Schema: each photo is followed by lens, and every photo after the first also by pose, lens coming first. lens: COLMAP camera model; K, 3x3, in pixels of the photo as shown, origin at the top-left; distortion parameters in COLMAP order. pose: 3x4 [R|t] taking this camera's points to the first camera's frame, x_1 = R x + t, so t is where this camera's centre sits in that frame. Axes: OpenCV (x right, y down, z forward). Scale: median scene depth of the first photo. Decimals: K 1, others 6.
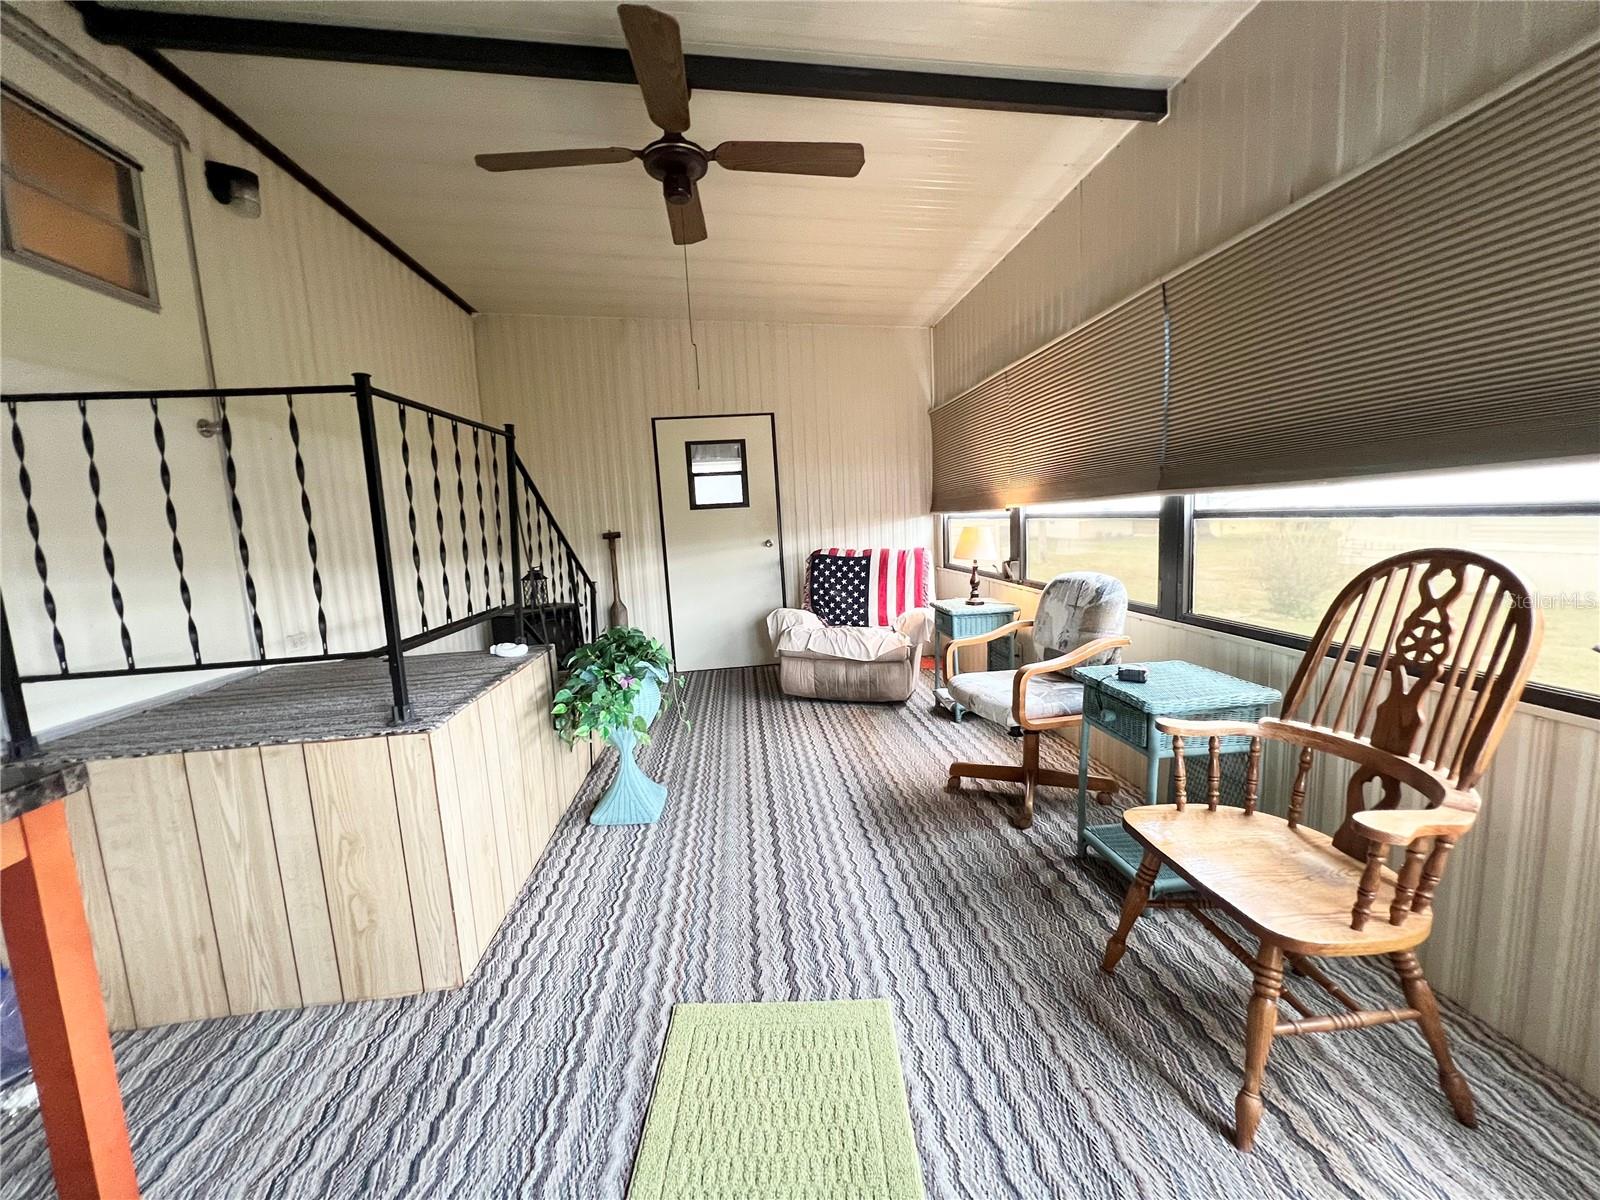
lens RADIAL K [[639.8, 0, 800.0], [0, 639.8, 600.0], [0, 0, 1]] dist [-0.000504, -0.000052]
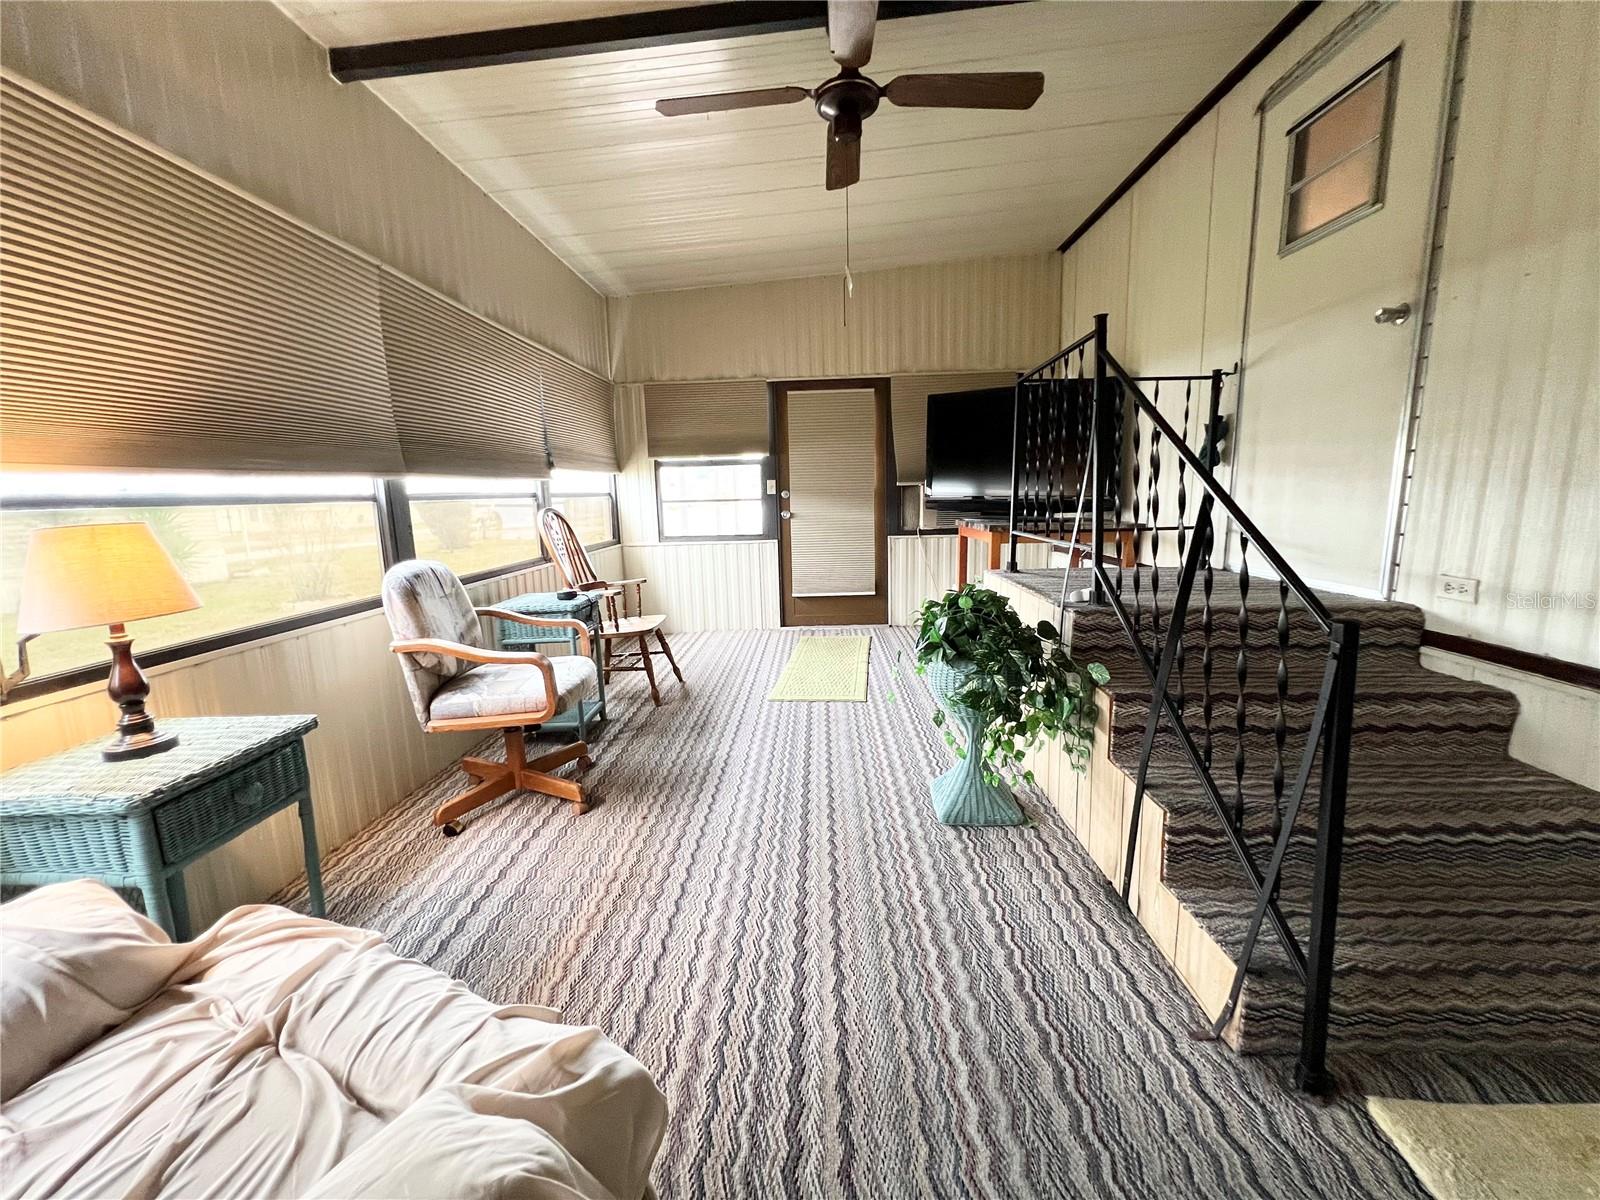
lens RADIAL K [[639.8, 0, 800.0], [0, 639.8, 600.0], [0, 0, 1]] dist [-0.000504, -0.000052]
pose [[-0.989223, 0.055152, 0.135634, -0.189620], [0.092219, 0.954205, 0.284585, -0.207880], [-0.113727, 0.294027, -0.949007, 1.941630]]
